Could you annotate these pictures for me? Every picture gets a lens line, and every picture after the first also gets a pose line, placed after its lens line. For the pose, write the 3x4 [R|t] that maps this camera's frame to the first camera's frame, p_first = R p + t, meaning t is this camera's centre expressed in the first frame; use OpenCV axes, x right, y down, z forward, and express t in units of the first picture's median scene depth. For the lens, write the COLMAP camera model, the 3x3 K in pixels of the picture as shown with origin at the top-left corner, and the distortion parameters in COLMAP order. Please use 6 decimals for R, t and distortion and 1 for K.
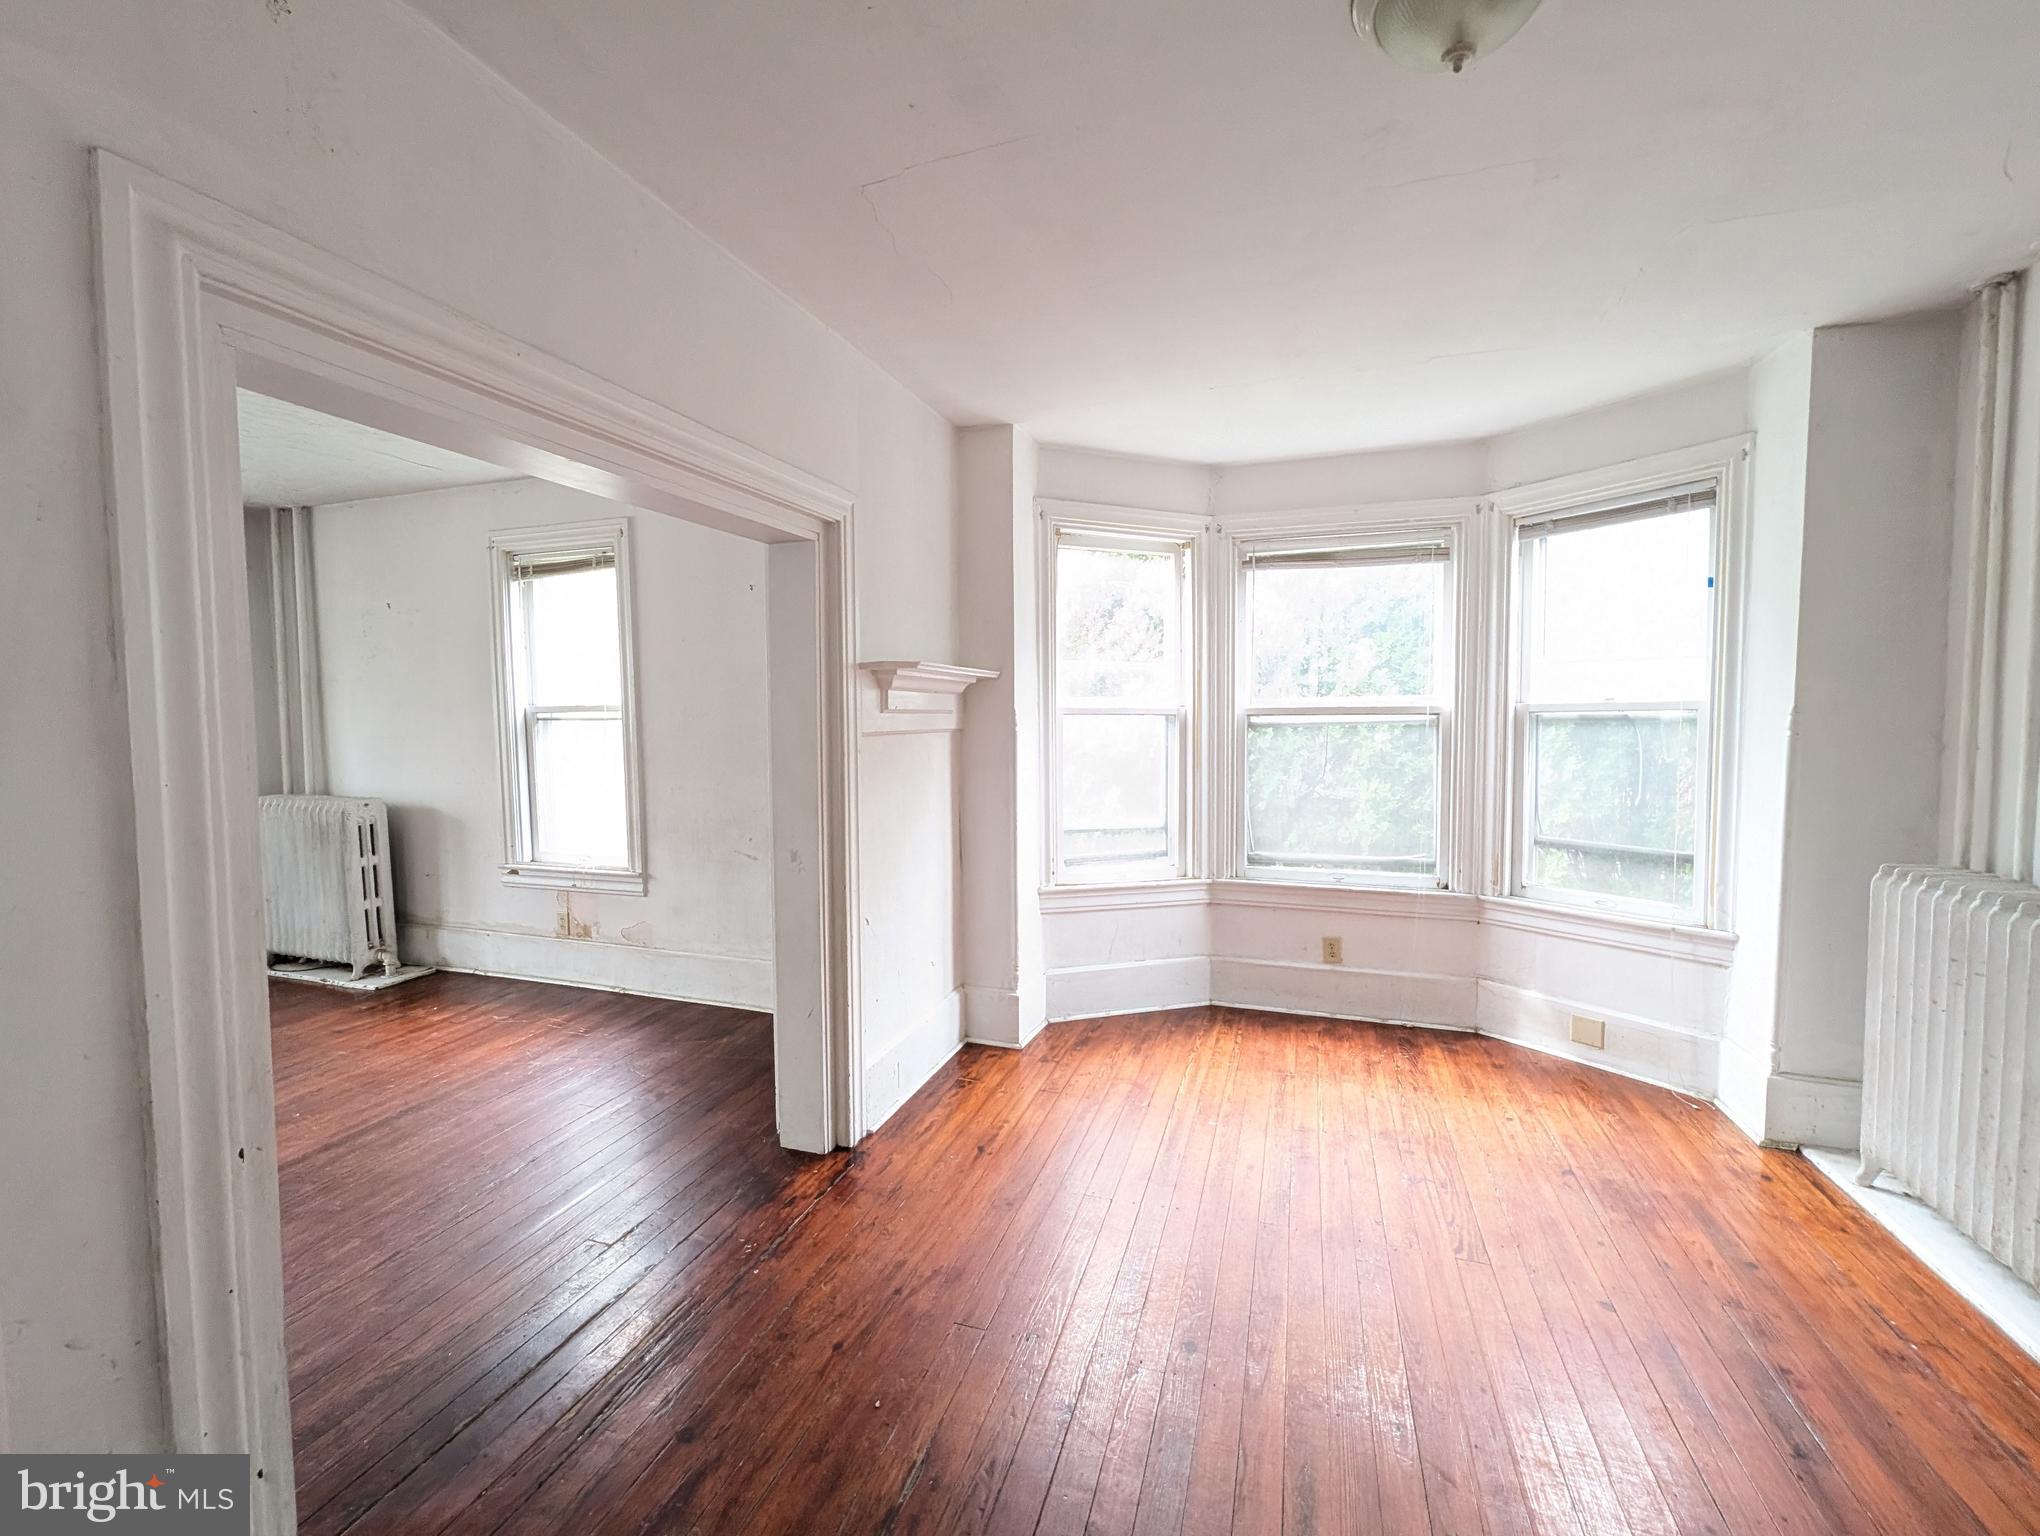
lens RADIAL K [[843.6, 0, 1017.2], [0, 843.6, 762.7], [0, 0, 1]] dist [0.000899, 0.000161]
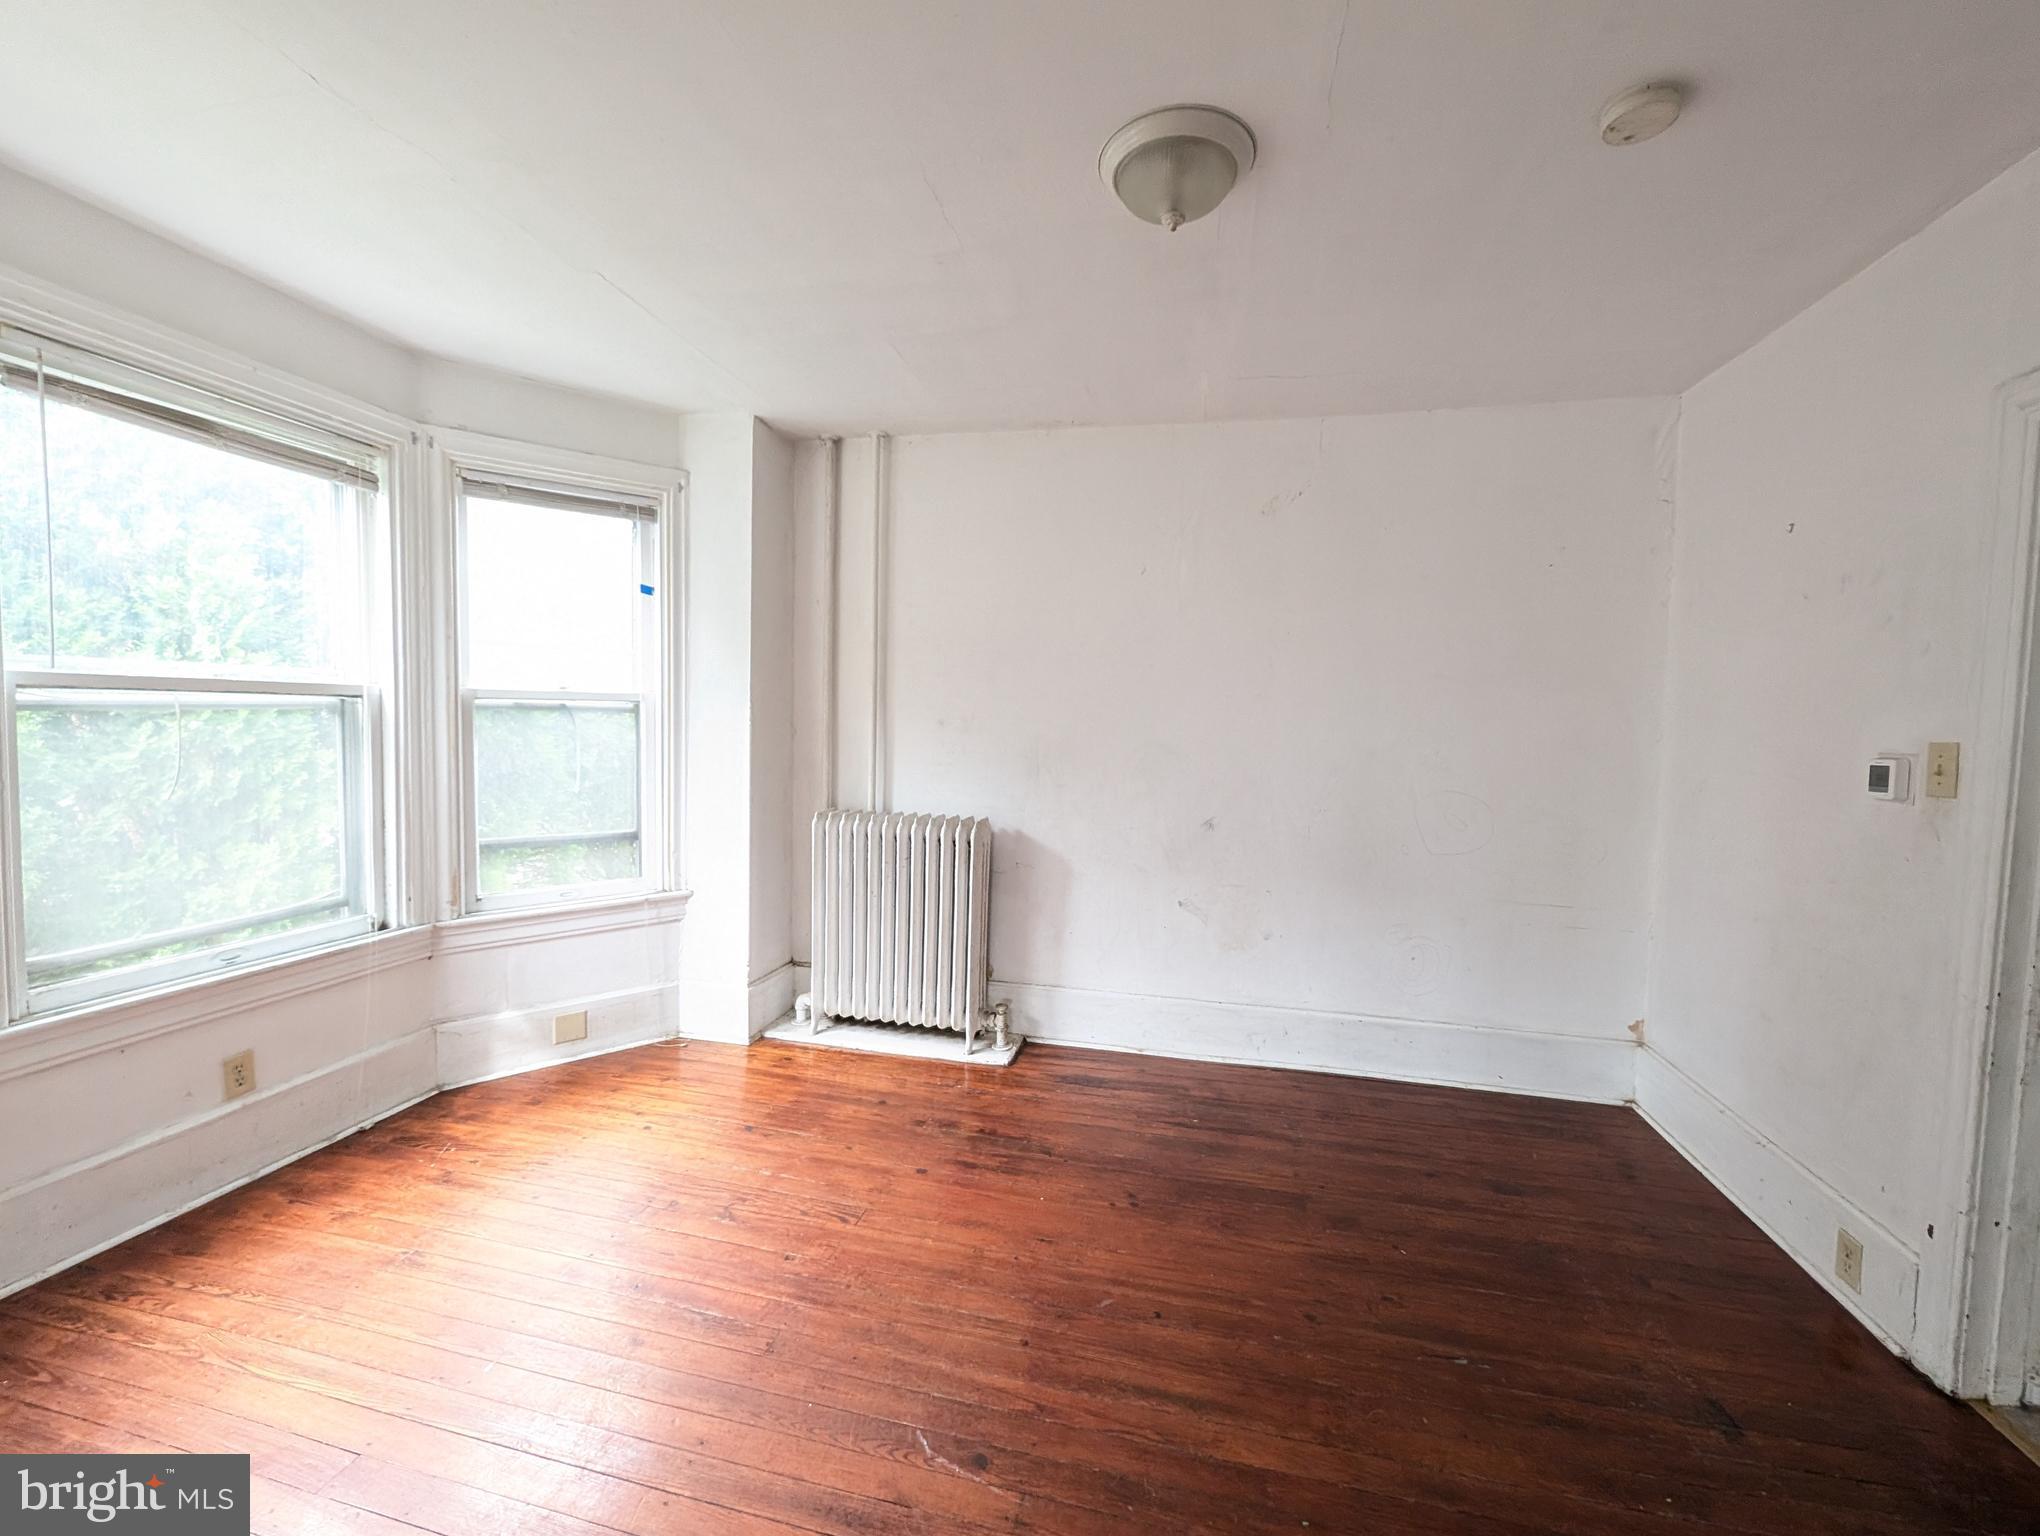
lens RADIAL K [[843.6, 0, 1021.1], [0, 843.6, 764.5], [0, 0, 1]] dist [0.000899, 0.000161]
pose [[-0.102854, -0.051615, 0.993356, -0.311867], [0.031242, 0.997992, 0.055090, -0.021975], [-0.994206, 0.036701, -0.101035, 0.529081]]
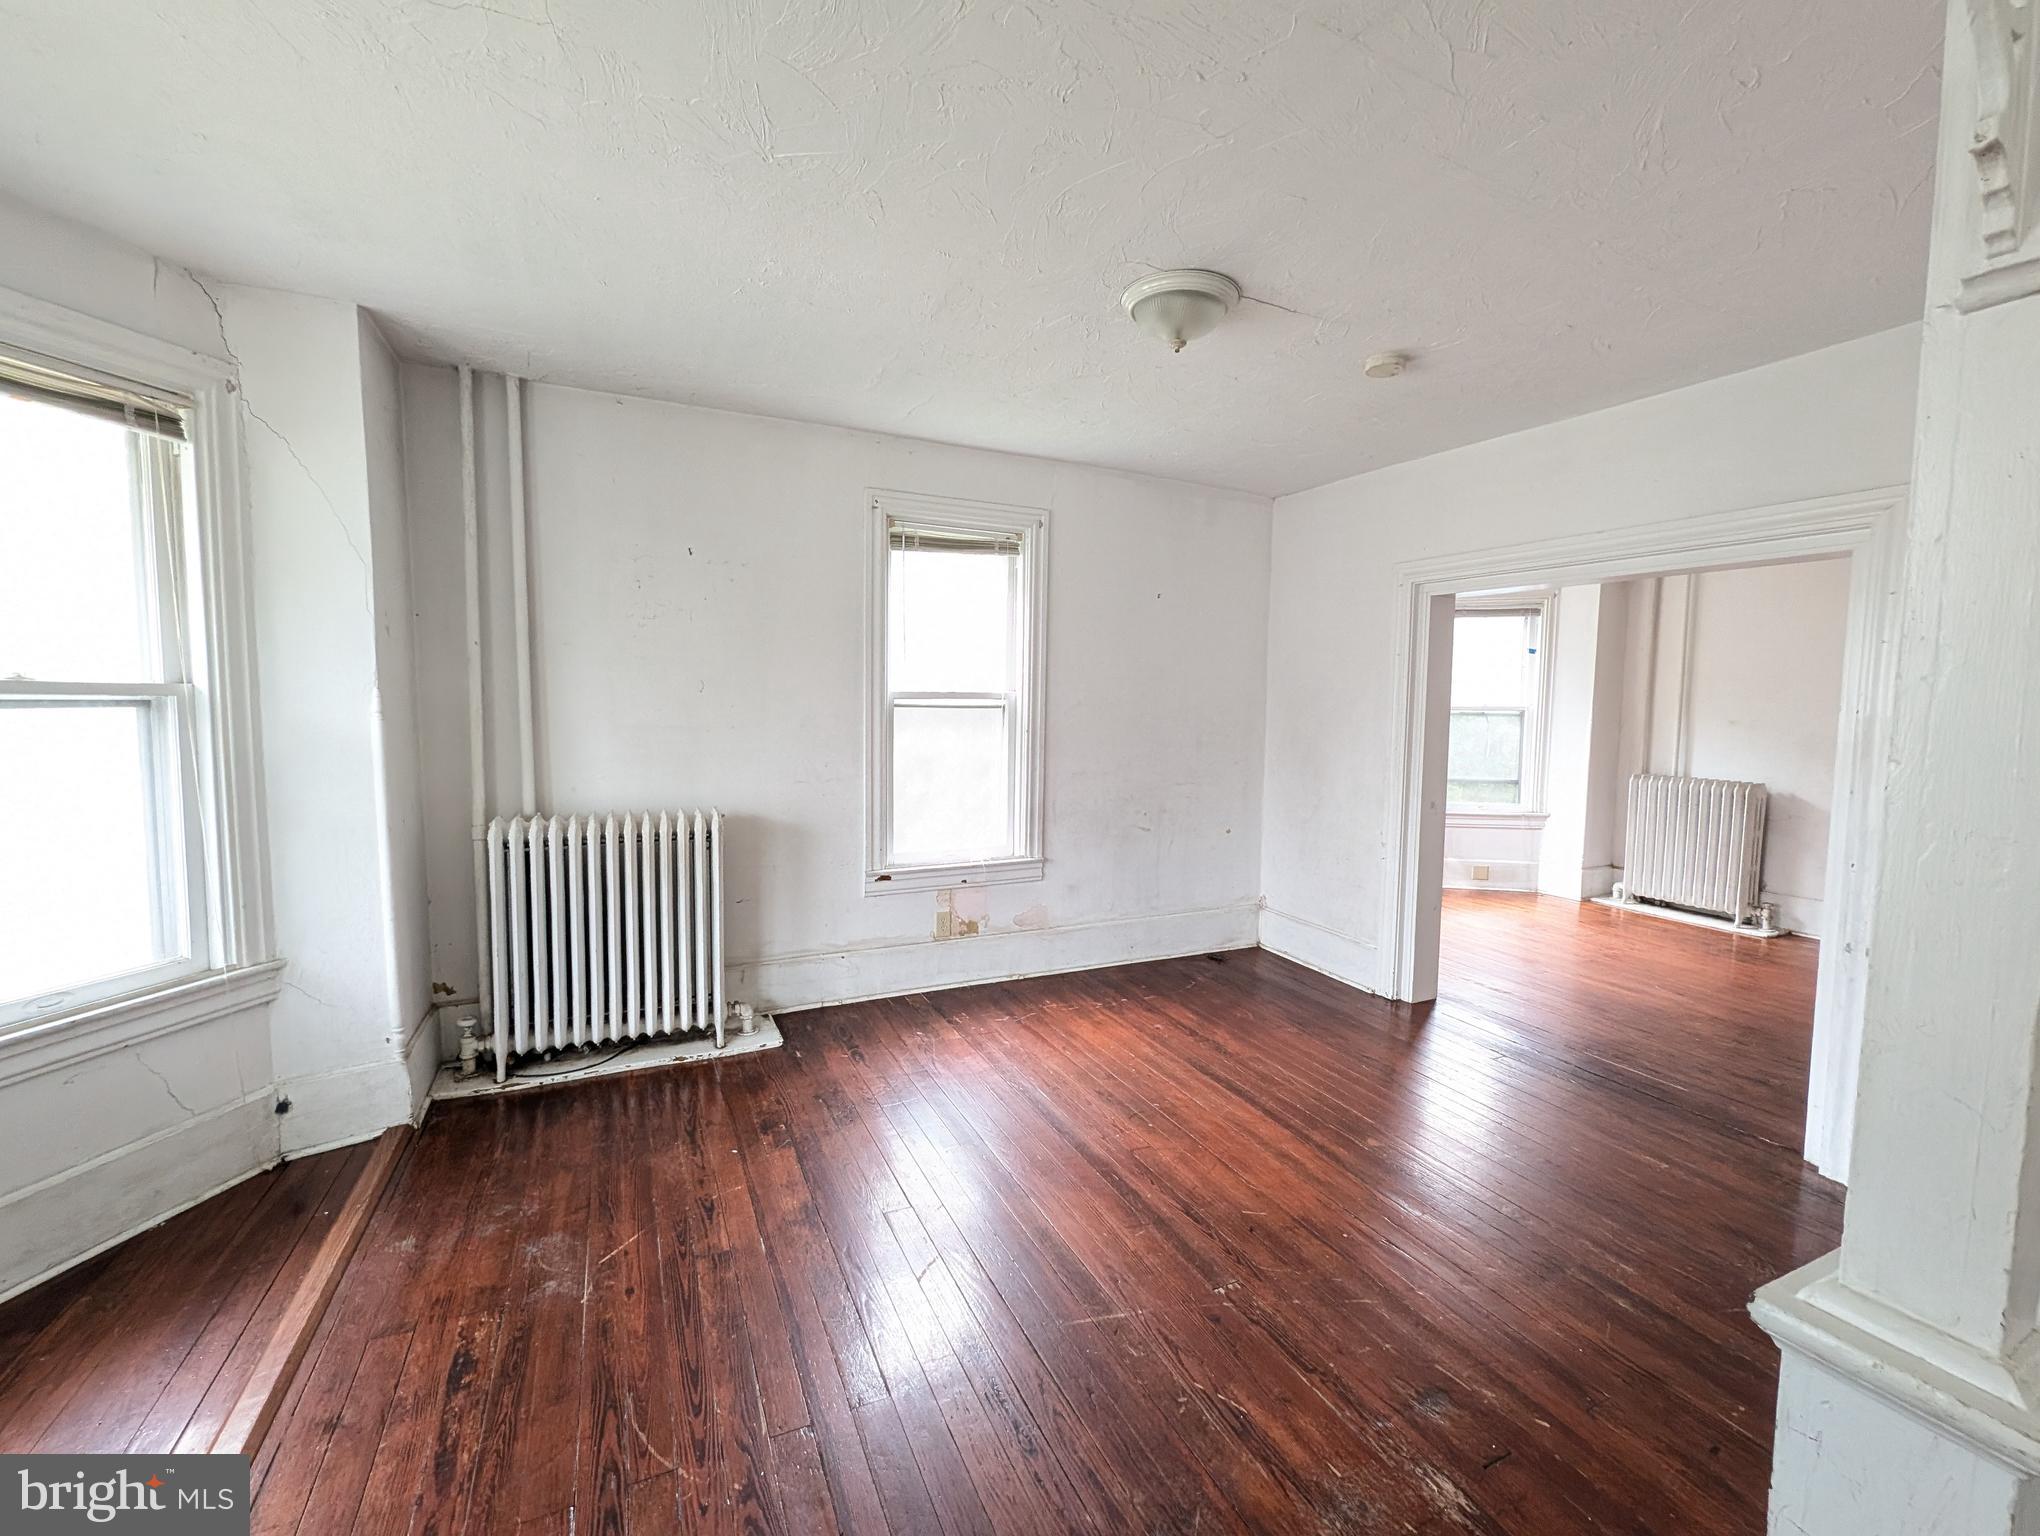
lens RADIAL K [[843.6, 0, 1015.8], [0, 843.6, 765.0], [0, 0, 1]] dist [0.000899, 0.000161]
pose [[0.710888, -0.037140, 0.702324, -1.375716], [0.020671, 0.999277, 0.031920, -0.018332], [-0.703002, -0.008173, 0.711141, 0.336967]]
